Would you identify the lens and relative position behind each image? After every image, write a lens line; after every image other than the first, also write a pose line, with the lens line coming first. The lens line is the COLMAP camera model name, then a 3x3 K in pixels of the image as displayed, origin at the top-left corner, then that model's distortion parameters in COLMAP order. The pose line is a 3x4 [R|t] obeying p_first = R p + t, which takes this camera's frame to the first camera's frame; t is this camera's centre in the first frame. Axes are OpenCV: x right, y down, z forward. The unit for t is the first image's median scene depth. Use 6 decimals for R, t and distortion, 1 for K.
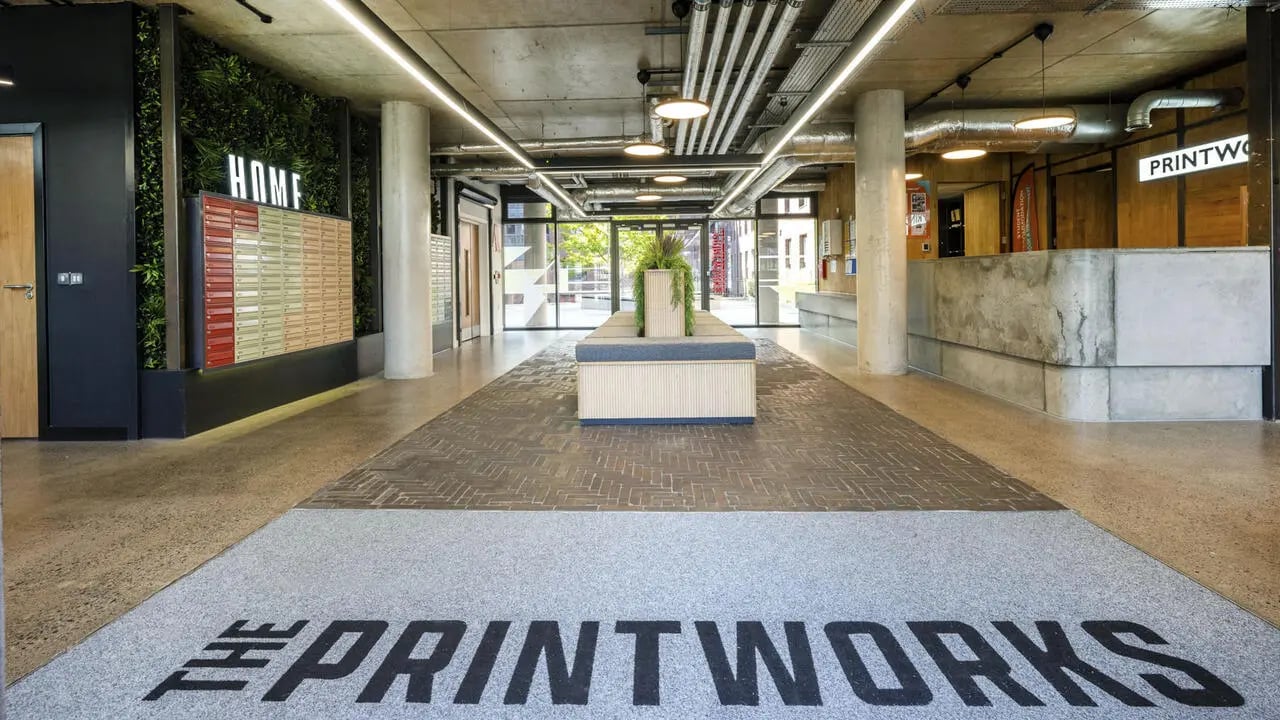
lens RADIAL K [[562.2, 0, 640.0], [0, 562.2, 360.0], [0, 0, 1]] dist [-0.004311, -0.000335]
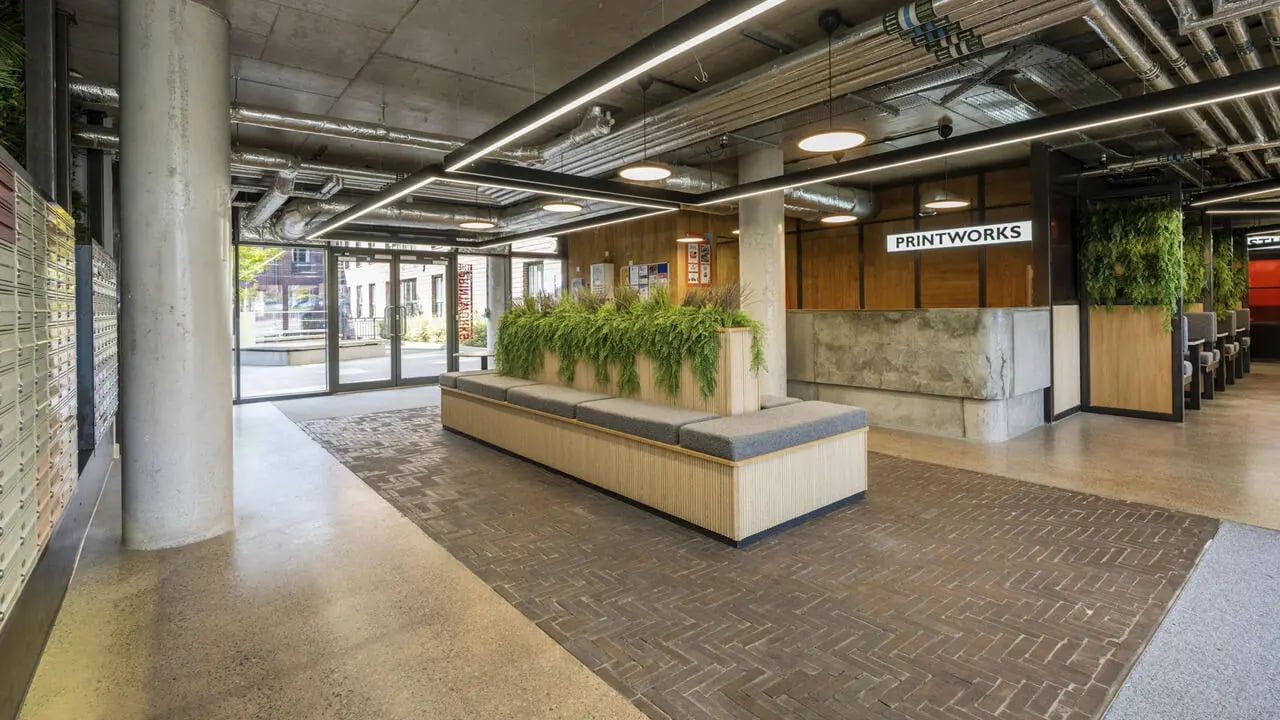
lens RADIAL K [[581.9, 0, 640.0], [0, 581.9, 360.0], [0, 0, 1]] dist [0.000390, 0.000102]
pose [[0.757281, -0.054162, 0.650839, -0.527257], [0.096985, 0.994832, -0.030058, -0.090217], [-0.645848, 0.085884, 0.758620, 0.403901]]
